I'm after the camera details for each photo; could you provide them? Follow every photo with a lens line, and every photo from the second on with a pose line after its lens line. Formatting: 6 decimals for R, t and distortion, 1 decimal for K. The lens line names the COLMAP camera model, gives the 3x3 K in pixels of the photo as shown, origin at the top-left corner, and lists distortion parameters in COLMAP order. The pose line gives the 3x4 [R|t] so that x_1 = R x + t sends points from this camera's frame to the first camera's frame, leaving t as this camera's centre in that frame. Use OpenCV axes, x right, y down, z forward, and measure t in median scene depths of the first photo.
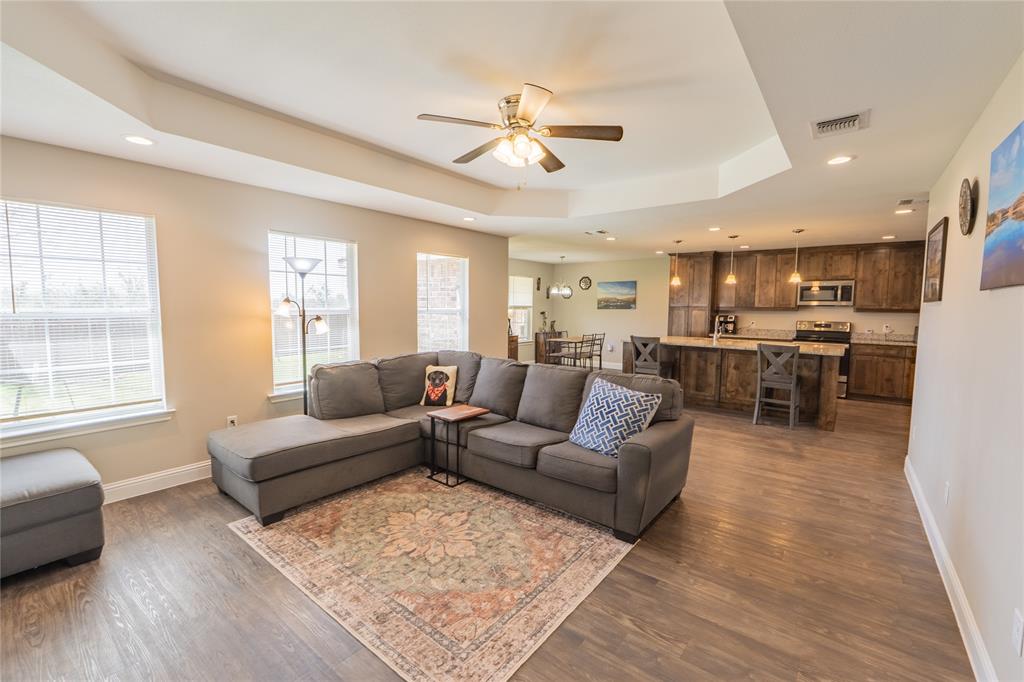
lens RADIAL K [[434.2, 0, 514.4], [0, 434.2, 338.2], [0, 0, 1]] dist [-0.004720, -0.000924]
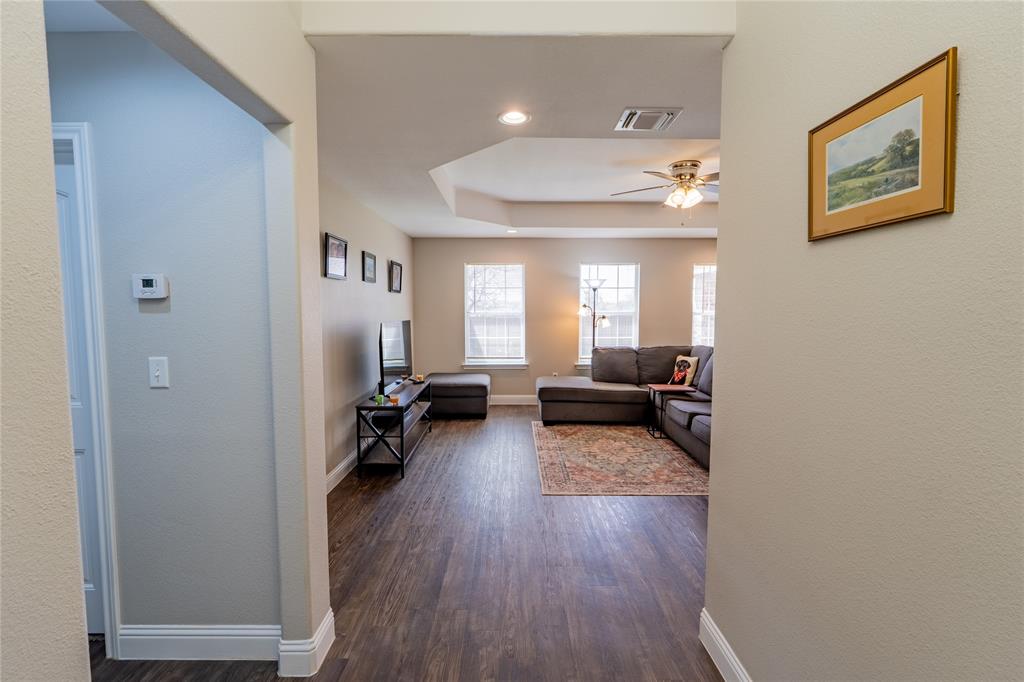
lens RADIAL K [[430.1, 0, 509.8], [0, 430.1, 337.9], [0, 0, 1]] dist [-0.002858, -0.000867]
pose [[0.618370, 0.046918, -0.784486, 0.682314], [-0.054881, 0.998357, 0.016450, 0.024919], [0.783969, 0.032881, 0.619929, -0.254571]]
